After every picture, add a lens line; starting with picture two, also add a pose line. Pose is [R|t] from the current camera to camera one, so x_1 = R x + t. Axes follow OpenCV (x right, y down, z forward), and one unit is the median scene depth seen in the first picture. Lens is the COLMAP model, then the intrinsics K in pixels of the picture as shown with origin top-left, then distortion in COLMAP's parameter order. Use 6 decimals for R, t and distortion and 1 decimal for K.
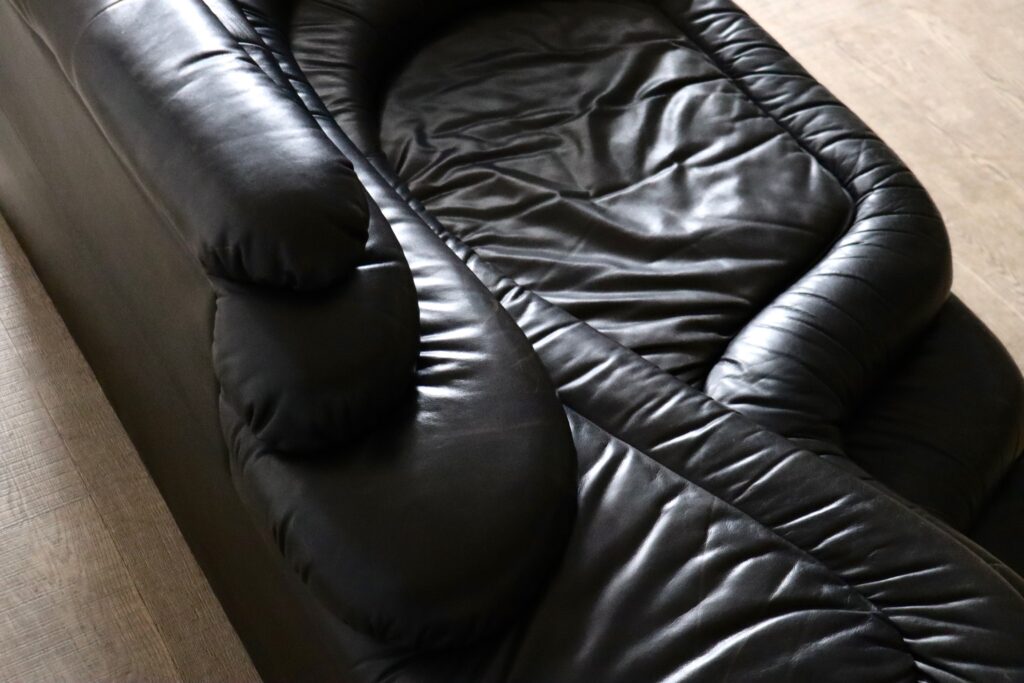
lens RADIAL K [[1707.0, 0, 512.0], [0, 1707.0, 341.5], [0, 0, 1]] dist [-0.013649, -0.025836]
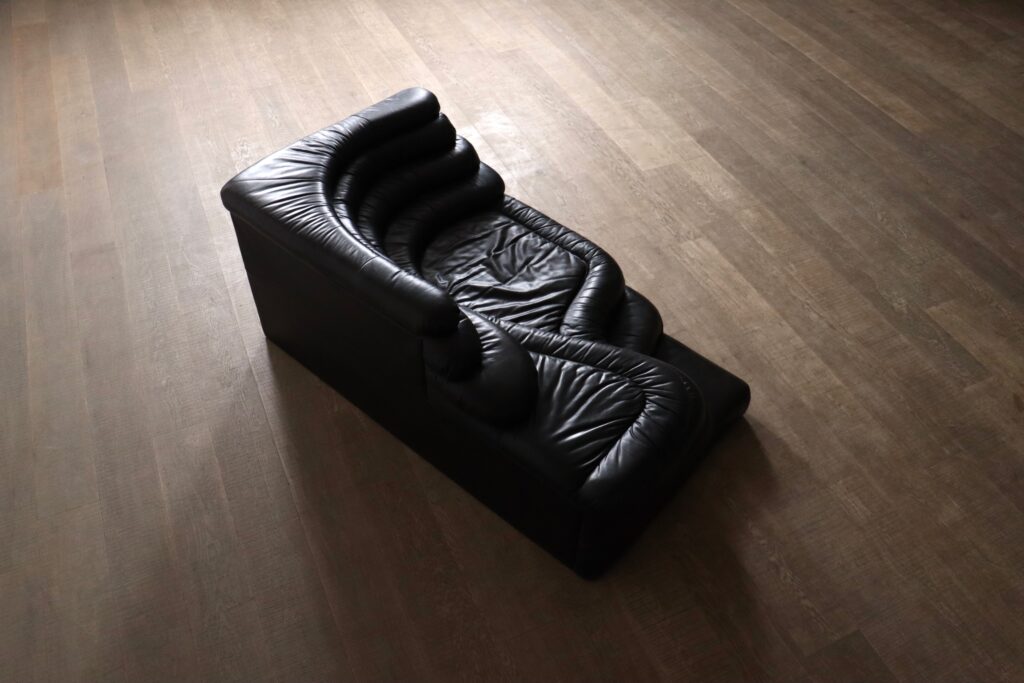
lens RADIAL K [[766.4, 0, 512.0], [0, 766.4, 341.5], [0, 0, 1]] dist [-0.129778, 0.002108]
pose [[0.960854, -0.263392, 0.085937, -0.111974], [0.264086, 0.964493, 0.003398, 0.014357], [-0.083781, 0.019430, 0.996295, -0.455032]]
